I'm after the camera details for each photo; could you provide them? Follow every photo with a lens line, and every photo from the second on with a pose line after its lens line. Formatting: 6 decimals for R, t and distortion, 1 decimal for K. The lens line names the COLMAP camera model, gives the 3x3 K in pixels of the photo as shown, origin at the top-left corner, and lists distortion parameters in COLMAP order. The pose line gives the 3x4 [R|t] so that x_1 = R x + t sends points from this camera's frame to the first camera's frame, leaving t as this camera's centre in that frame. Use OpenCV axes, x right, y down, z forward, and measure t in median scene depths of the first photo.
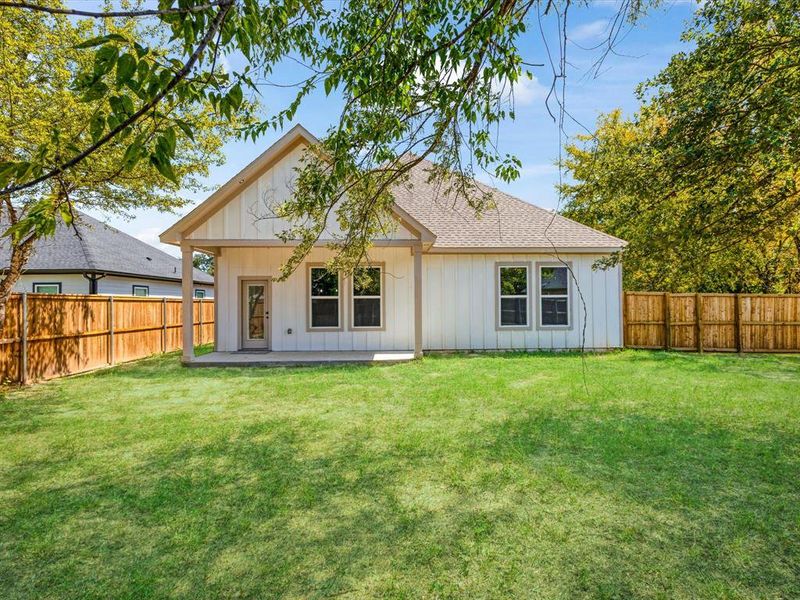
lens RADIAL K [[392.1, 0, 400.8], [0, 392.1, 305.9], [0, 0, 1]] dist [0.009063, 0.000454]
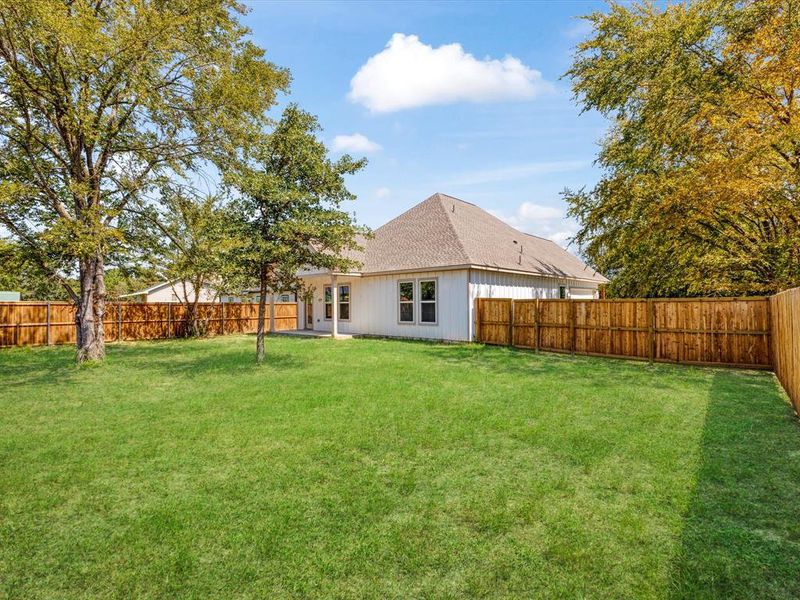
lens RADIAL K [[392.1, 0, 400.8], [0, 392.1, 305.9], [0, 0, 1]] dist [0.009063, 0.000454]
pose [[0.713184, 0.004488, -0.700962, 1.316984], [-0.003730, 0.999990, 0.002608, -0.013572], [0.700967, 0.000755, 0.713194, -0.081958]]
